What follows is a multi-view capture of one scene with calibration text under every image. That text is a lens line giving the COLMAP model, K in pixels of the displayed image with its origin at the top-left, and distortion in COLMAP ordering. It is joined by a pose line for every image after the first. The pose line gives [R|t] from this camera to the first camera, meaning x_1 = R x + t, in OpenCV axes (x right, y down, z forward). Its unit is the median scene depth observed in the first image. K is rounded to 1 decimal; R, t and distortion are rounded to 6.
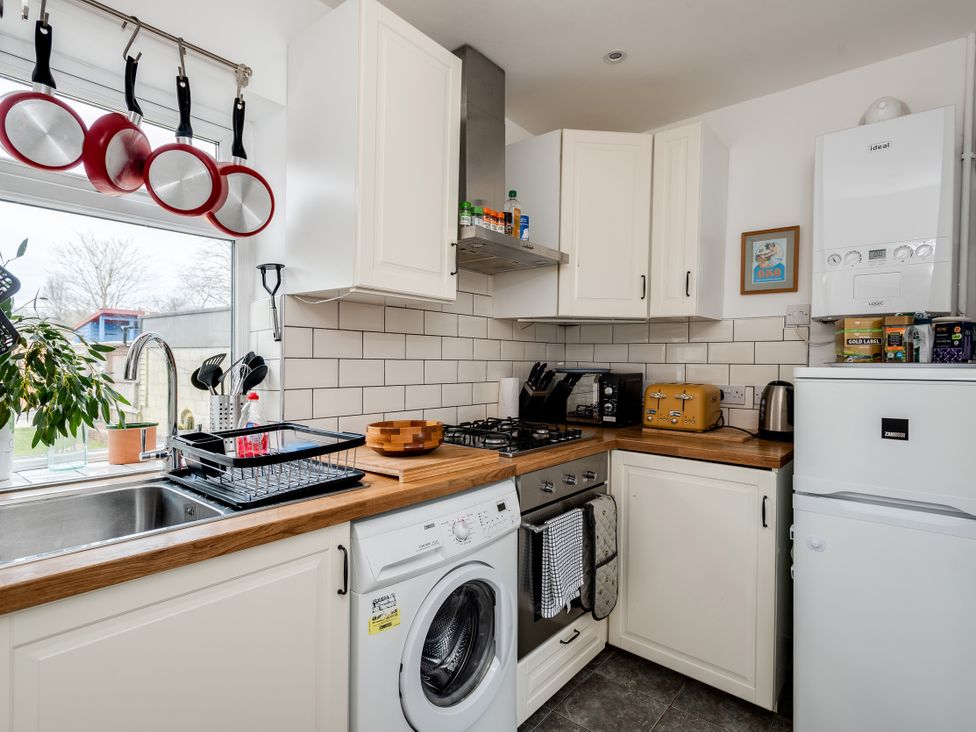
lens RADIAL K [[508.3, 0, 490.9], [0, 508.3, 366.6], [0, 0, 1]] dist [0.007213, -0.006740]
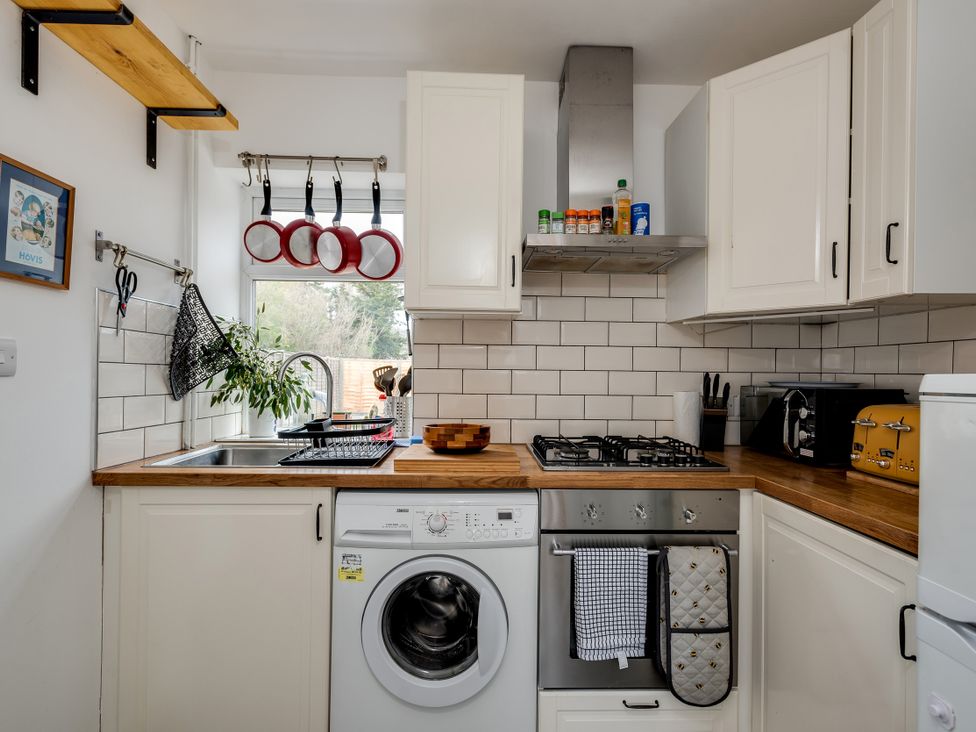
lens RADIAL K [[508.3, 0, 490.8], [0, 508.3, 376.9], [0, 0, 1]] dist [0.007213, -0.006740]
pose [[0.660939, -0.000819, -0.750439, 0.498283], [-0.010501, 0.999891, -0.010340, 0.010354], [0.750366, 0.014715, 0.660859, 0.214164]]
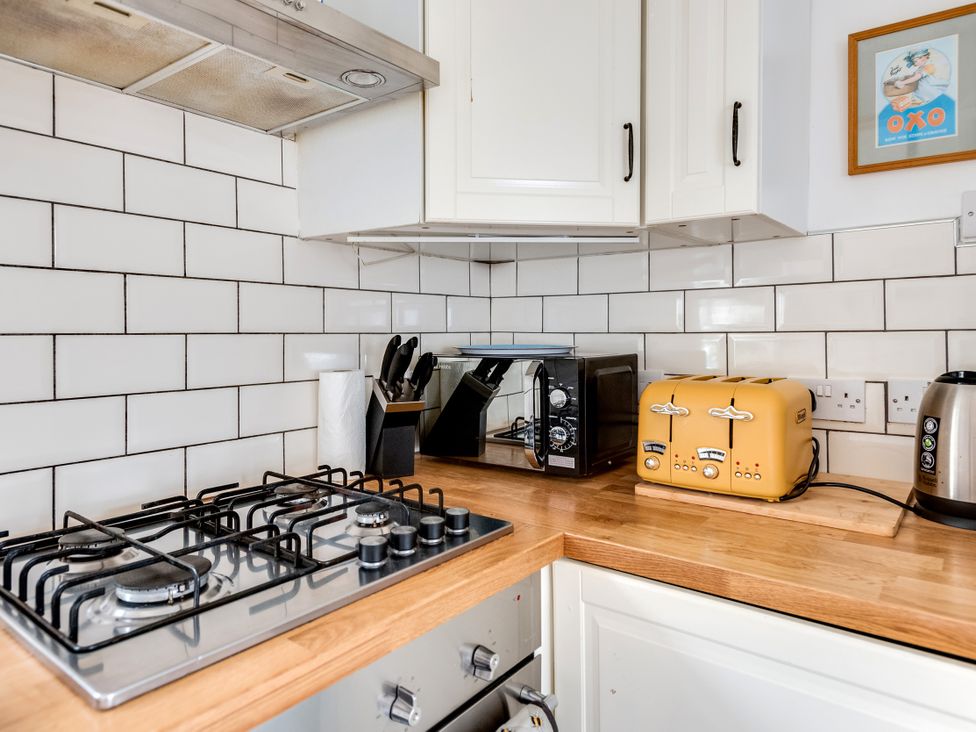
lens RADIAL K [[623.5, 0, 494.3], [0, 623.5, 332.3], [0, 0, 1]] dist [-0.000551, -0.004254]
pose [[0.999062, -0.018254, 0.039263, 0.164211], [0.018686, 0.999769, -0.010645, -0.004489], [-0.039059, 0.011369, 0.999172, 0.488262]]
